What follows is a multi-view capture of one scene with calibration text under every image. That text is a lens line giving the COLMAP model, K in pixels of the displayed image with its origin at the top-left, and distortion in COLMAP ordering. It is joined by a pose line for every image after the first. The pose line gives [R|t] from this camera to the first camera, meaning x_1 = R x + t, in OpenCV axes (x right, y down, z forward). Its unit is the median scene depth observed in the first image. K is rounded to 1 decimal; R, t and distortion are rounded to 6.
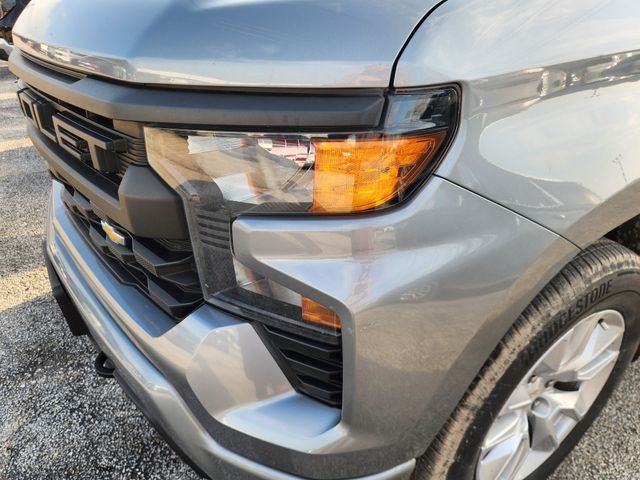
lens RADIAL K [[433.8, 0, 323.2], [0, 433.8, 240.2], [0, 0, 1]] dist [0.054732, -0.056760]
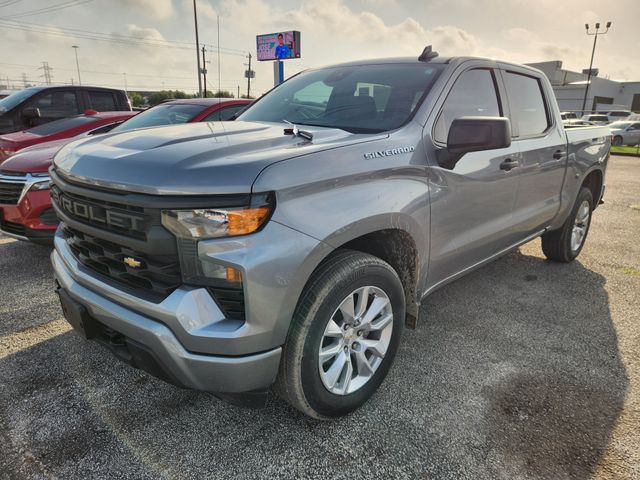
lens RADIAL K [[433.8, 0, 323.2], [0, 433.8, 240.2], [0, 0, 1]] dist [0.054732, -0.056760]
pose [[0.980293, -0.058396, 0.188721, 0.028950], [0.096872, 0.974665, -0.201603, 0.417989], [-0.172167, 0.215911, 0.961114, -1.274452]]
